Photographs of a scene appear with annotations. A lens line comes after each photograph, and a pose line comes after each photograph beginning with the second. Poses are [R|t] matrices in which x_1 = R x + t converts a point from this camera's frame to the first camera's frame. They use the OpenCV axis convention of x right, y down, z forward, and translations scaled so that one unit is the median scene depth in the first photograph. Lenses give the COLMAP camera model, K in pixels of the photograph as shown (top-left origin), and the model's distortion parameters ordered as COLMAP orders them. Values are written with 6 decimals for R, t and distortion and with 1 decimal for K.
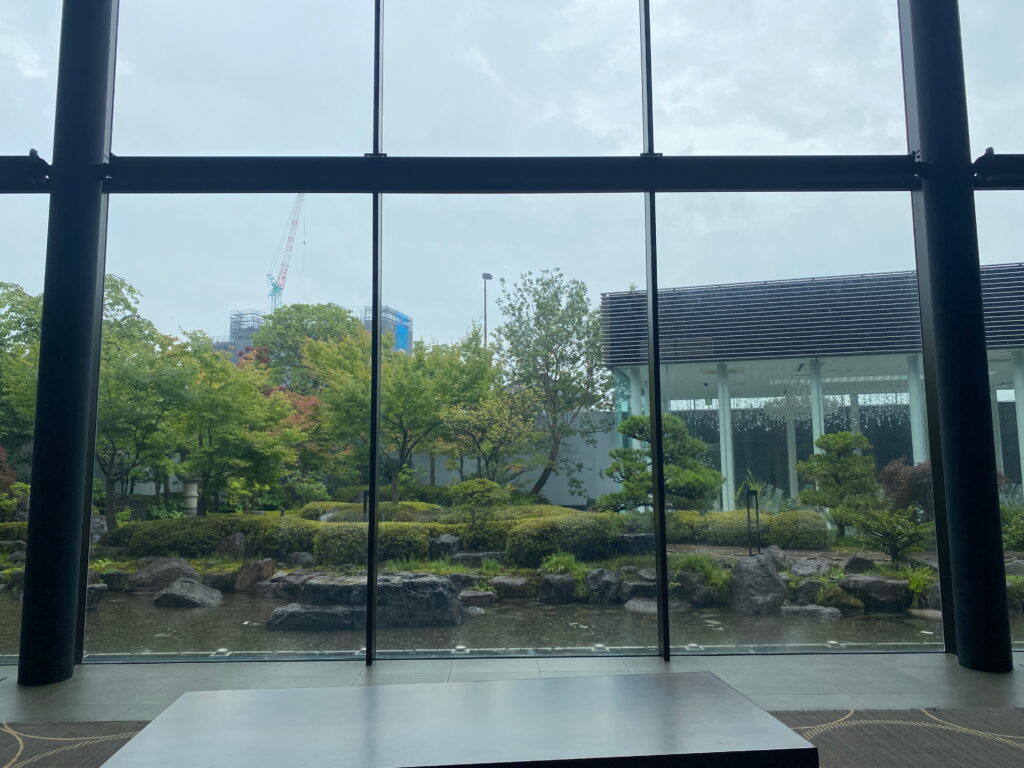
lens RADIAL K [[779.5, 0, 516.8], [0, 779.5, 386.3], [0, 0, 1]] dist [0.004866, -0.008835]
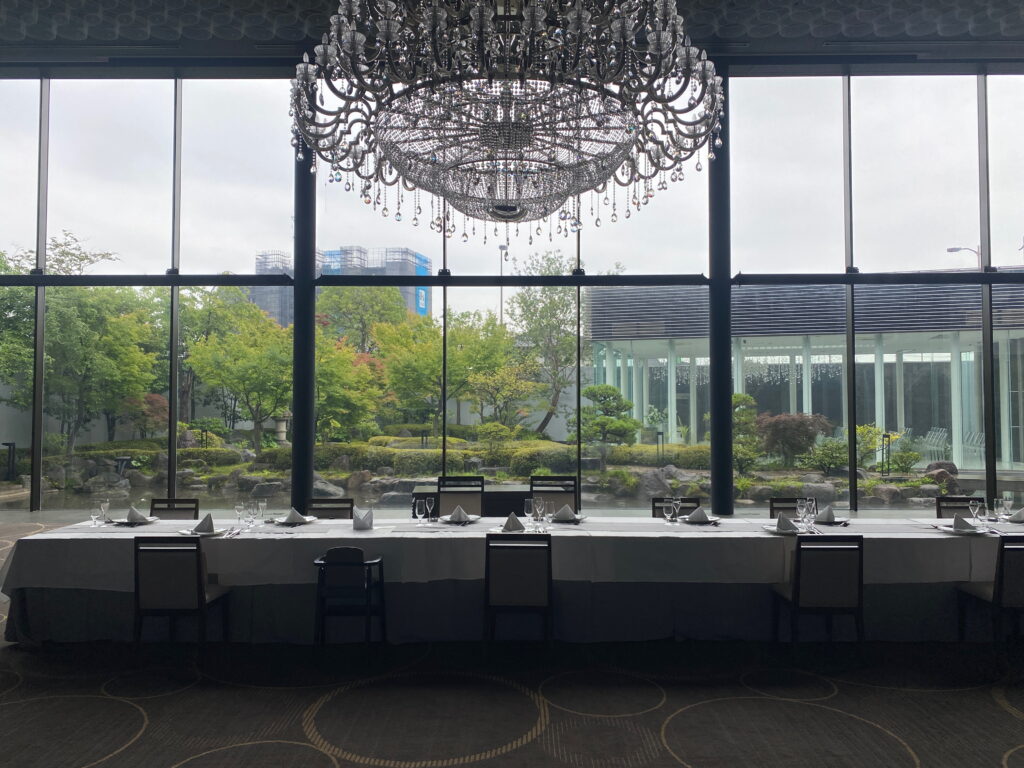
lens RADIAL K [[780.3, 0, 511.7], [0, 780.3, 381.2], [0, 0, 1]] dist [0.005508, 0.001386]
pose [[0.999552, 0.007568, -0.028969, 0.032667], [-0.005406, 0.997244, 0.073997, -0.086550], [0.029449, -0.073807, 0.996838, -0.594738]]
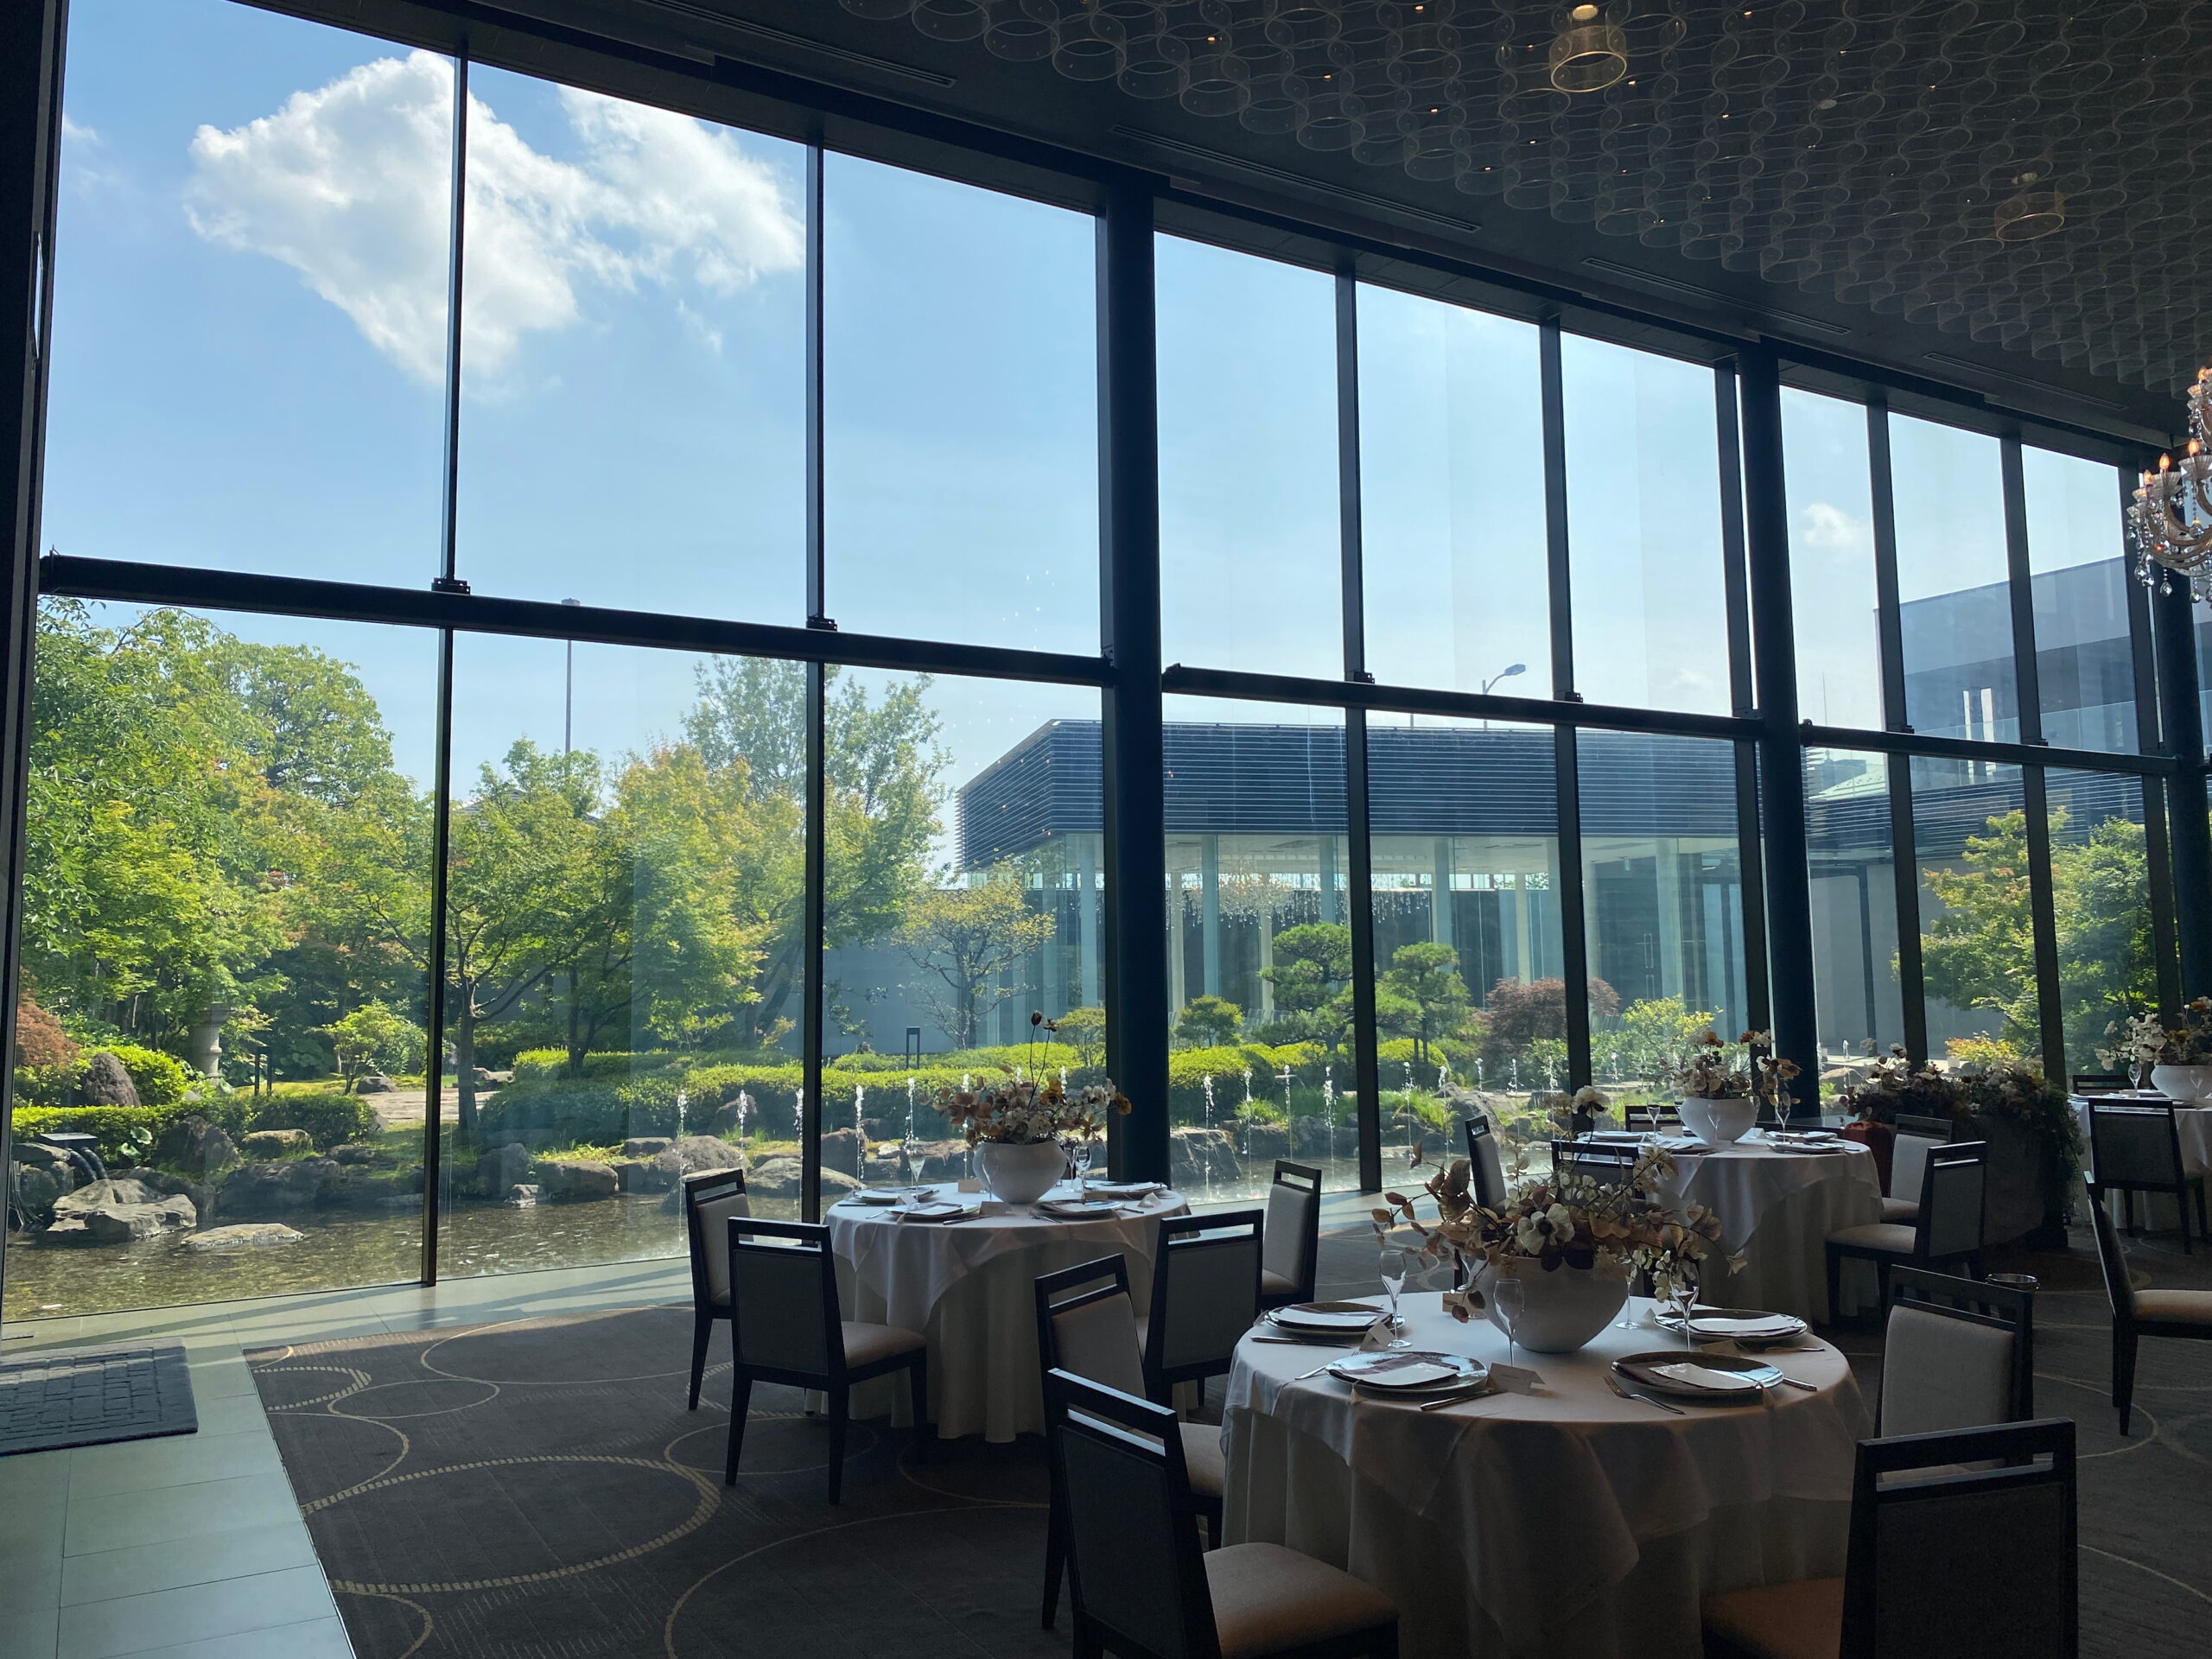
lens RADIAL K [[1685.6, 0, 1105.3], [0, 1685.6, 823.5], [0, 0, 1]] dist [0.005508, 0.001386]
pose [[0.870817, 0.042398, 0.489776, -0.832850], [-0.048081, 0.998843, -0.000979, -0.052296], [-0.489251, -0.022697, 0.871848, -0.376587]]
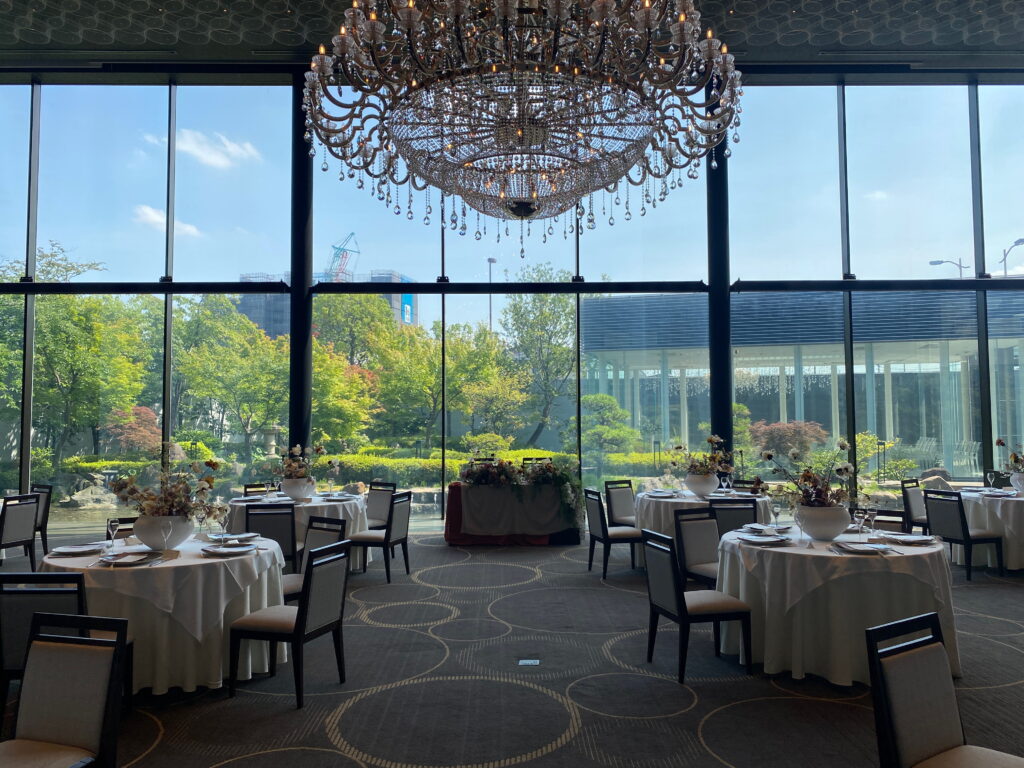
lens RADIAL K [[780.1, 0, 515.0], [0, 780.1, 380.5], [0, 0, 1]] dist [0.006573, -0.000702]
pose [[0.999975, 0.003001, -0.006353, 0.012666], [-0.002654, 0.998533, 0.054073, -0.075650], [0.006506, -0.054055, 0.998517, -0.587071]]
